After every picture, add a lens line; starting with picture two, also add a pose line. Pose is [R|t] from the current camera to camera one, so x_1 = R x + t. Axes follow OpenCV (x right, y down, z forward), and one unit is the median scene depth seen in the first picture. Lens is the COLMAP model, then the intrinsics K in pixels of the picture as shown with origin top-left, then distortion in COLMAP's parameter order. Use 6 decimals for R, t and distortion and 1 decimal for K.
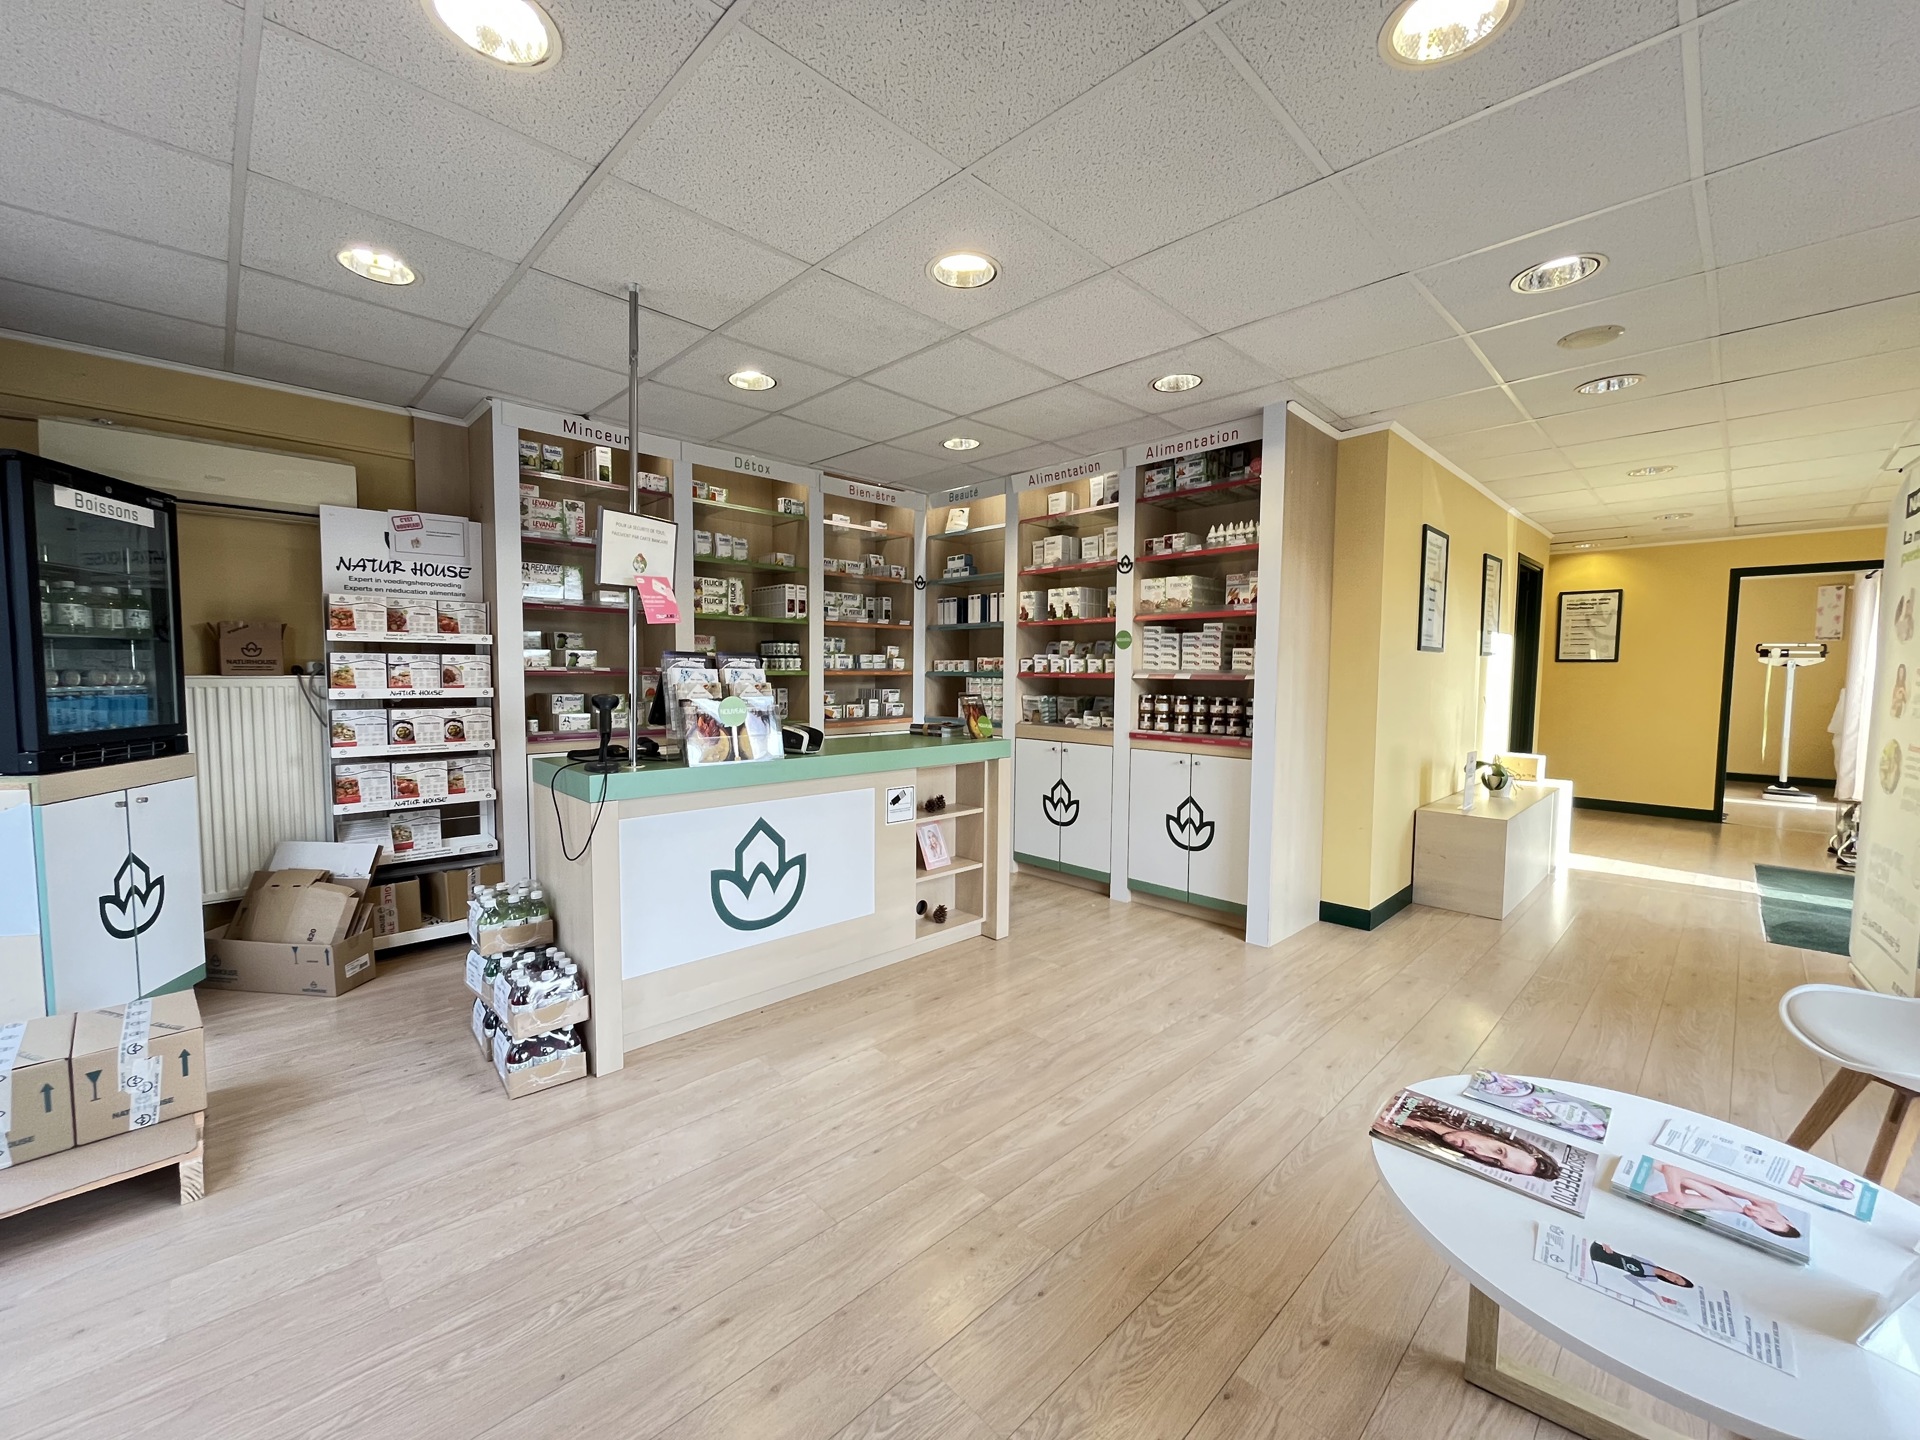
lens RADIAL K [[771.5, 0, 956.8], [0, 771.5, 719.2], [0, 0, 1]] dist [-0.003573, 0.000007]
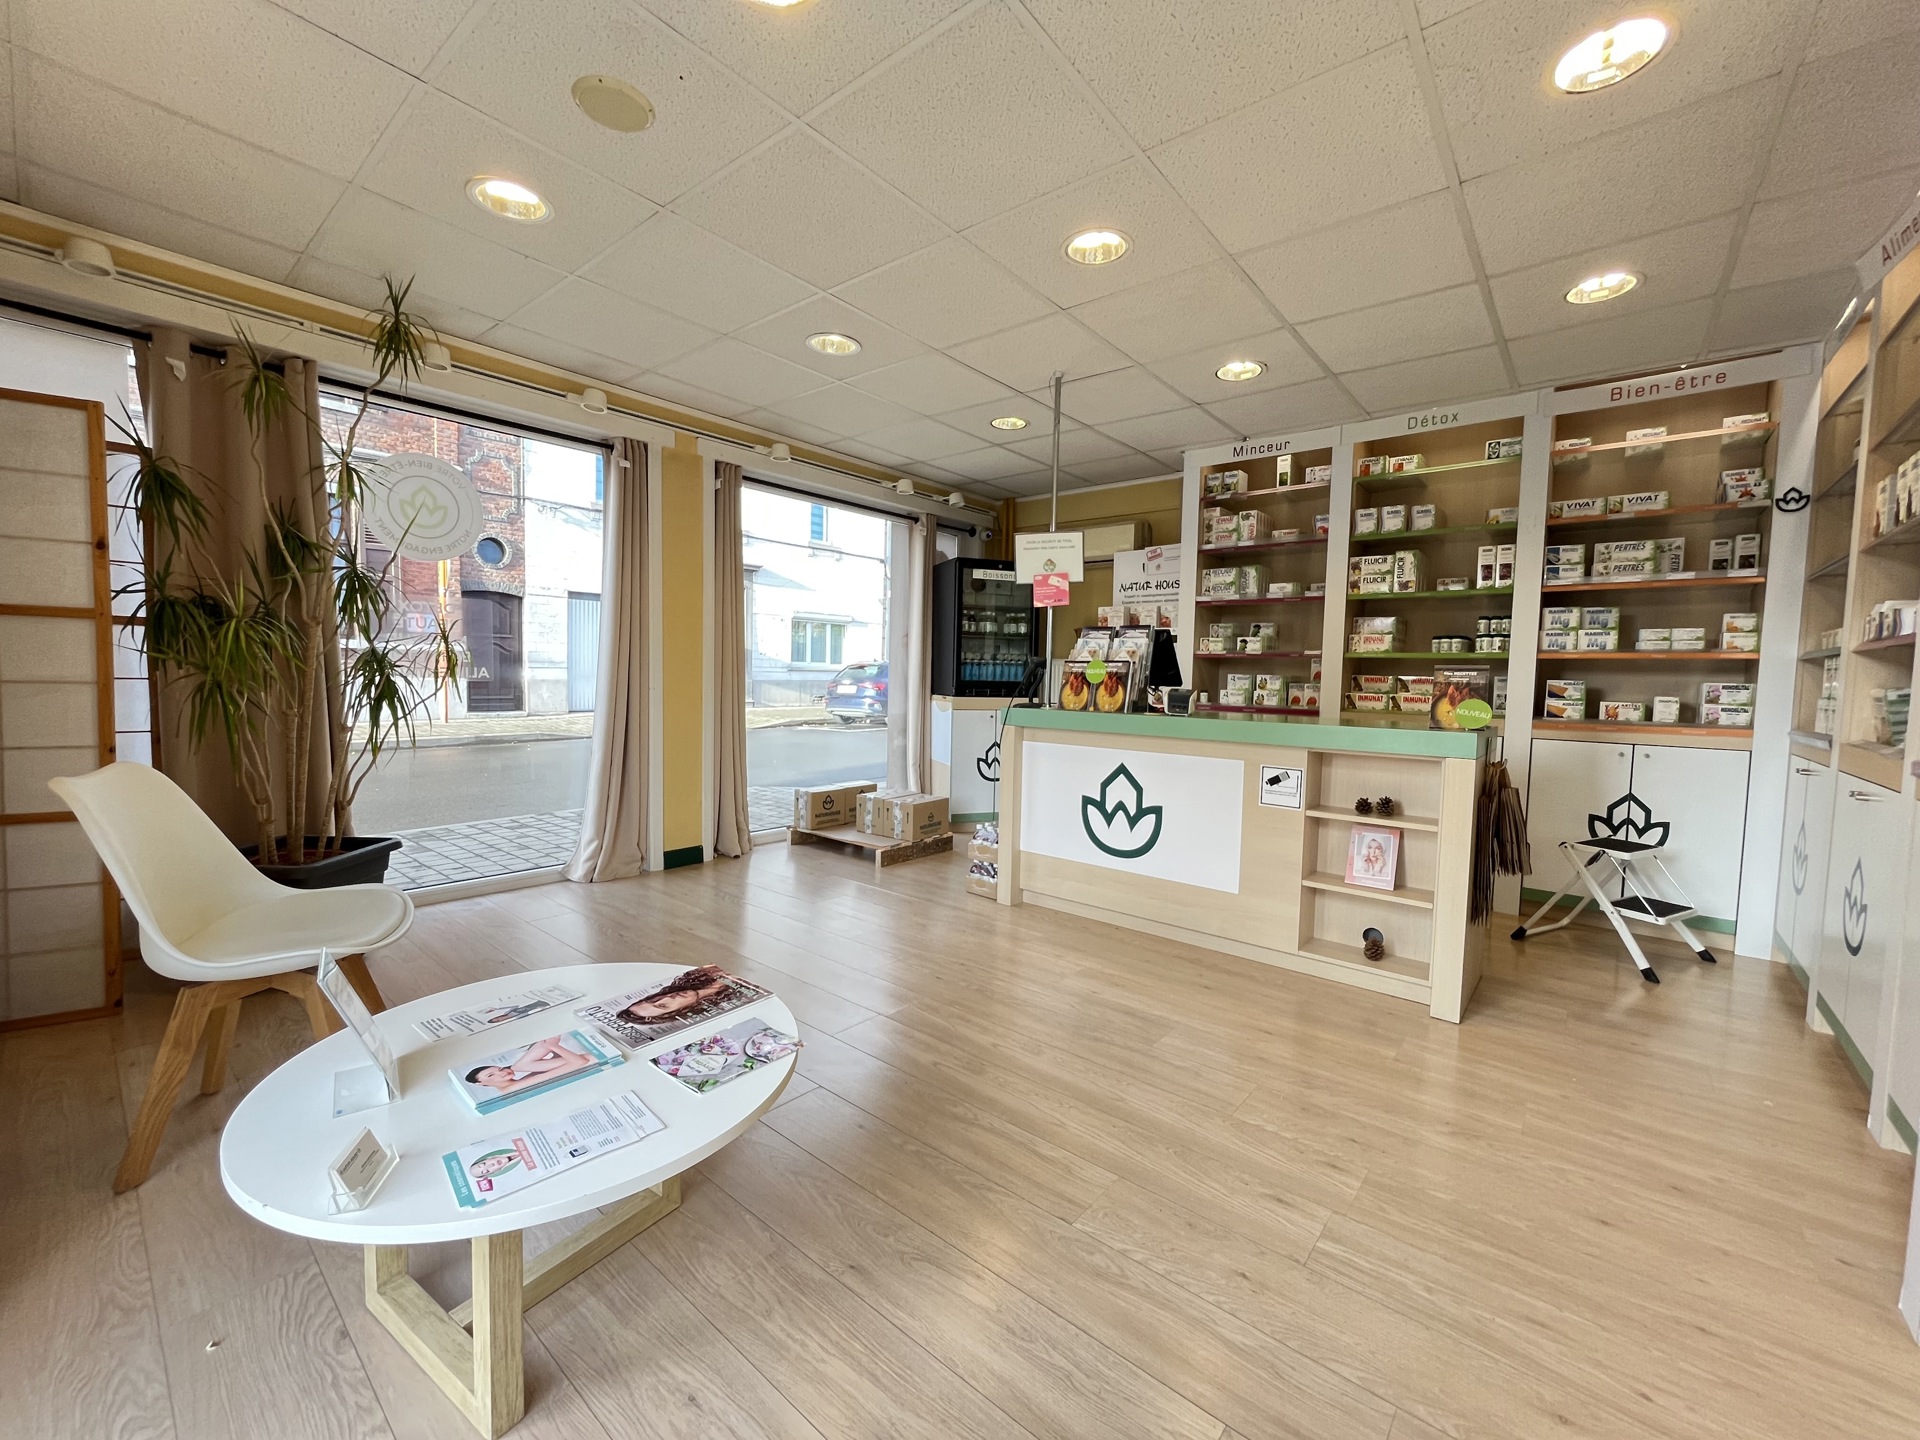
lens RADIAL K [[771.5, 0, 956.3], [0, 771.5, 720.3], [0, 0, 1]] dist [-0.003573, 0.000007]
pose [[0.101148, 0.054298, -0.993389, 0.699377], [-0.085262, 0.995309, 0.045721, 0.023250], [0.991211, 0.080074, 0.105304, 0.483545]]
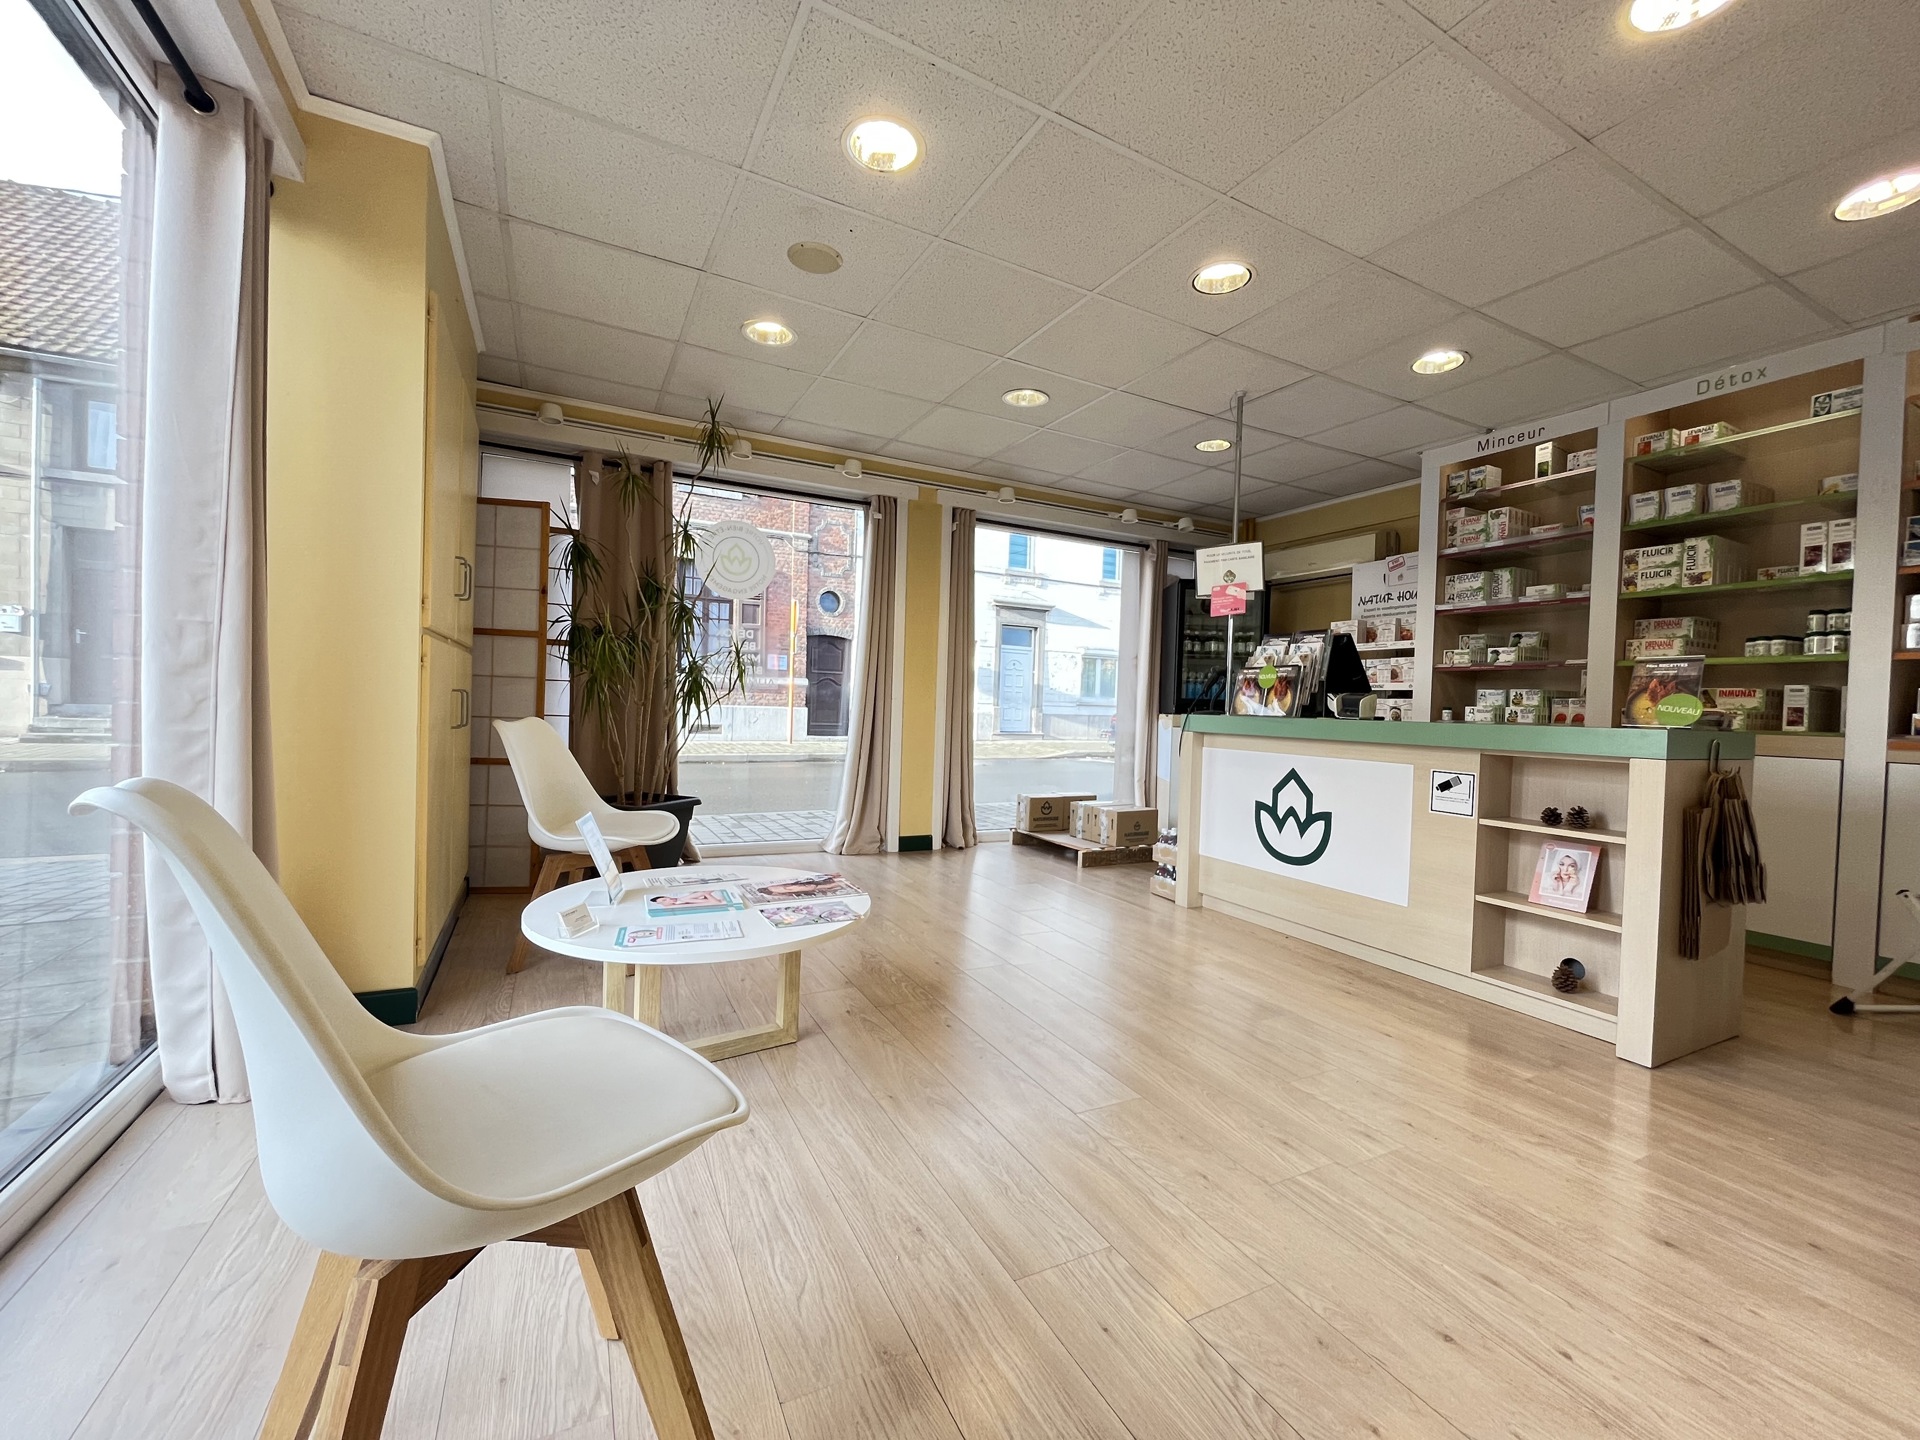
lens RADIAL K [[771.5, 0, 956.6], [0, 771.5, 720.9], [0, 0, 1]] dist [-0.003573, 0.000007]
pose [[-0.290798, 0.000486, -0.956784, 0.798098], [-0.096396, 0.994897, 0.029804, 0.055014], [0.951916, 0.100897, -0.289267, 0.661140]]
